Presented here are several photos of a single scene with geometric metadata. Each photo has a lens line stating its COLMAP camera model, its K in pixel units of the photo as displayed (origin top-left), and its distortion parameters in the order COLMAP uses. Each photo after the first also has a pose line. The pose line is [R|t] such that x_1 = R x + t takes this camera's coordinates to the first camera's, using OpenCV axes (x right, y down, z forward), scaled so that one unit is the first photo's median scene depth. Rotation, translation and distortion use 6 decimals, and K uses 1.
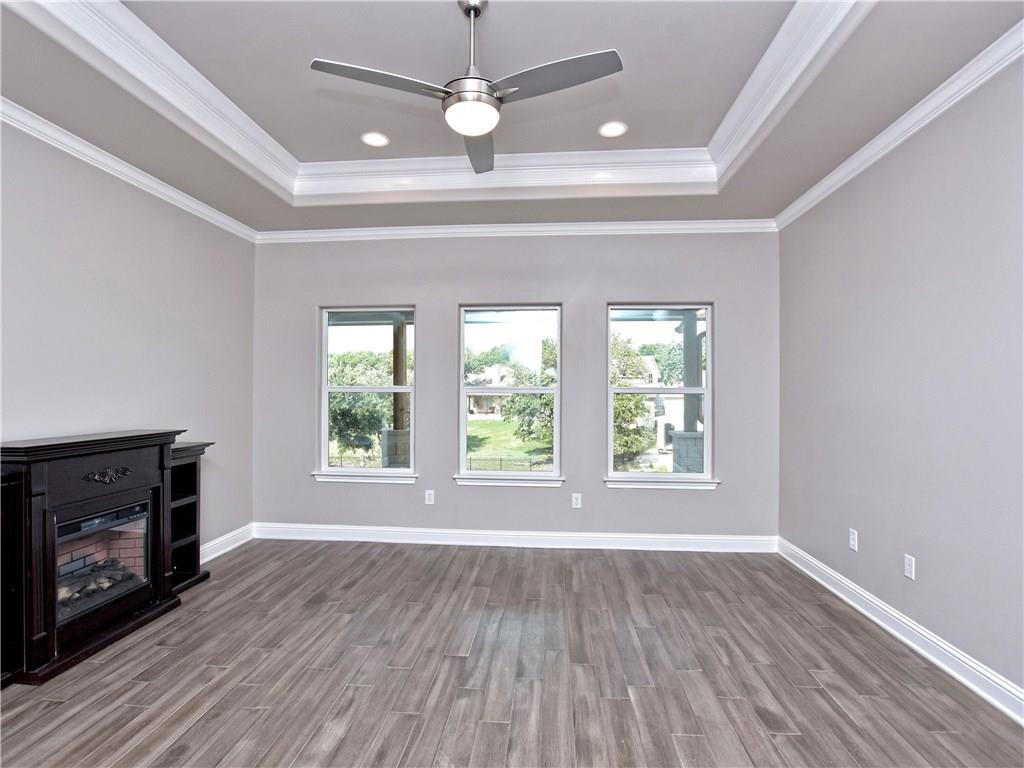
lens RADIAL K [[512.6, 0, 511.2], [0, 512.6, 387.6], [0, 0, 1]] dist [-0.032811, 0.001354]
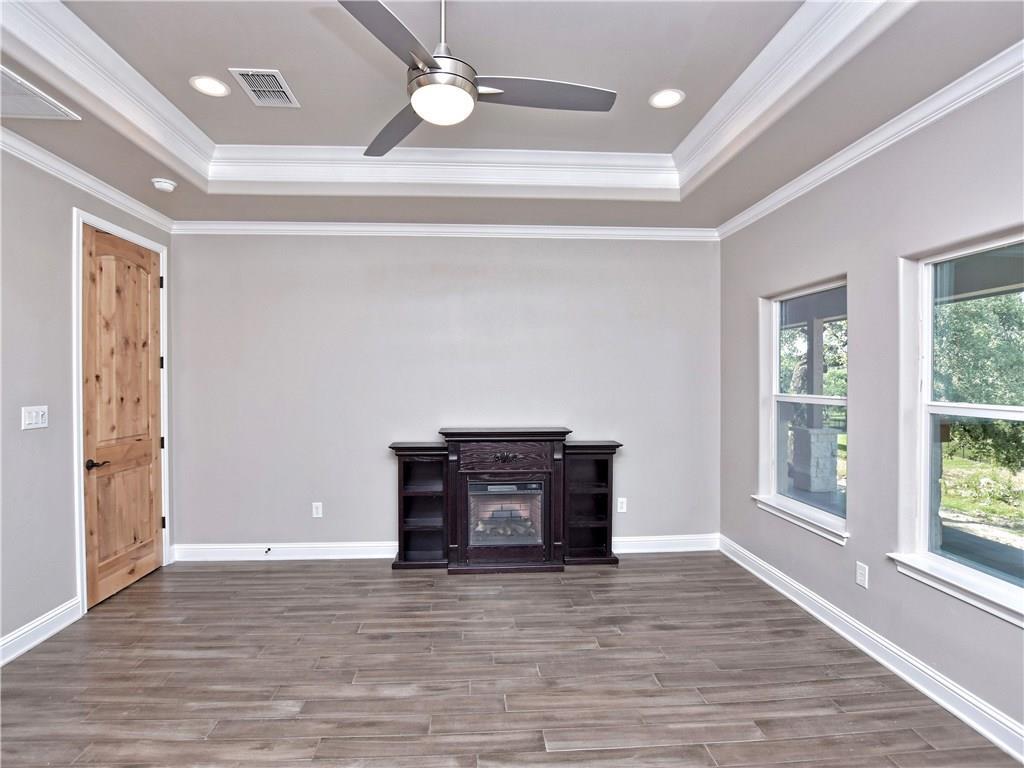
lens RADIAL K [[512.6, 0, 508.9], [0, 512.6, 378.7], [0, 0, 1]] dist [-0.032811, 0.001354]
pose [[0.135482, -0.000831, -0.990779, 0.567979], [0.008050, 0.999968, 0.000263, -0.044769], [0.990747, -0.008012, 0.135485, 0.693951]]
